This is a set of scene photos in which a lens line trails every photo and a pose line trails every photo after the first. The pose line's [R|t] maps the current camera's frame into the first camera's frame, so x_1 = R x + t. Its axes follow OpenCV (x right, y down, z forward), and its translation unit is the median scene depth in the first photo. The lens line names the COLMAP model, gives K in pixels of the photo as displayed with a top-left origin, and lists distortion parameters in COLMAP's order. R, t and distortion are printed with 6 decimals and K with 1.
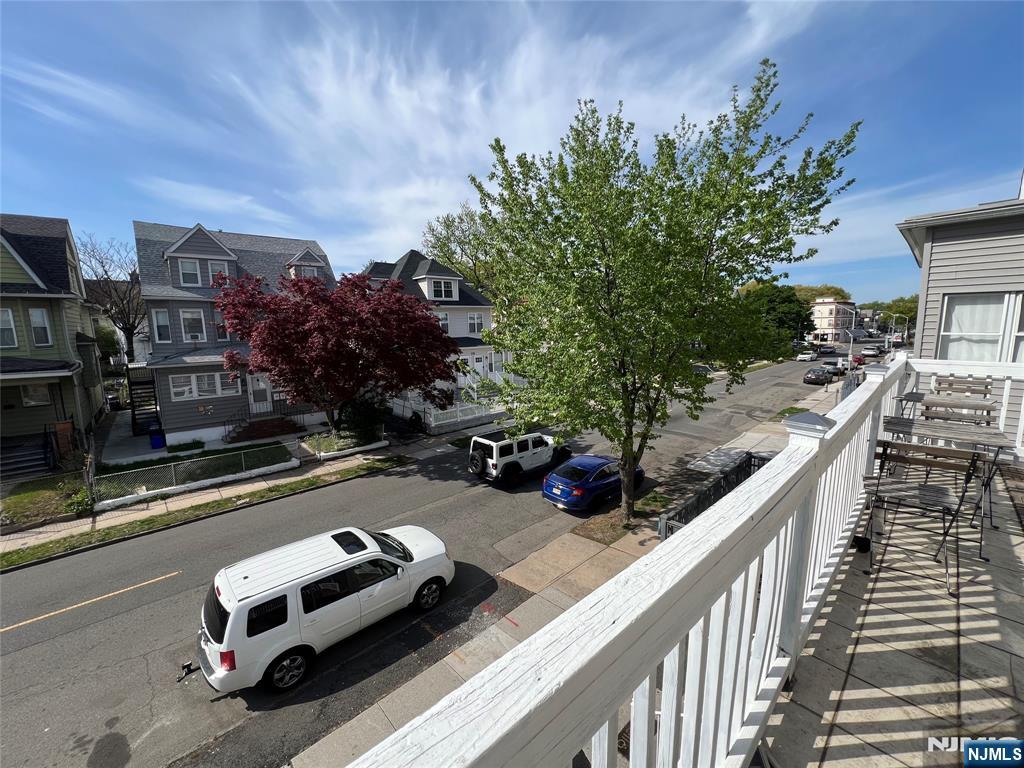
lens RADIAL K [[410.6, 0, 508.9], [0, 410.6, 381.5], [0, 0, 1]] dist [-0.000118, 0.000023]
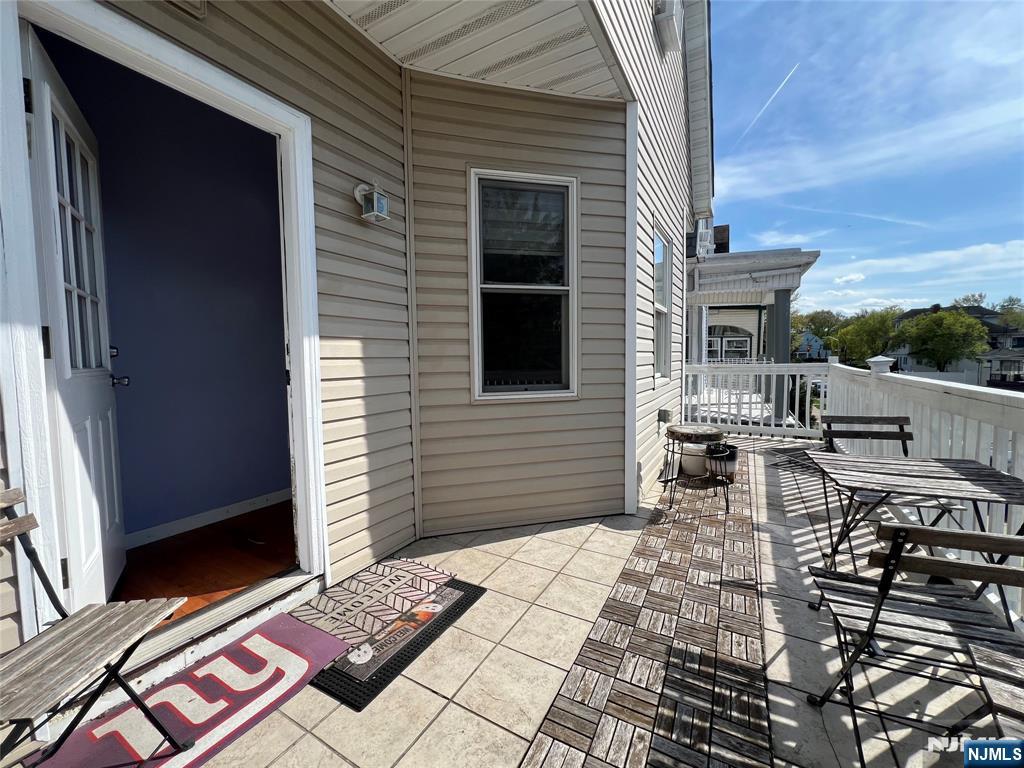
lens RADIAL K [[410.6, 0, 508.9], [0, 410.6, 381.5], [0, 0, 1]] dist [-0.000118, 0.000023]
pose [[-0.957074, 0.050628, -0.285387, 2.118843], [-0.006736, 0.980475, 0.196529, -0.137999], [0.289765, 0.190015, -0.938046, 1.644282]]
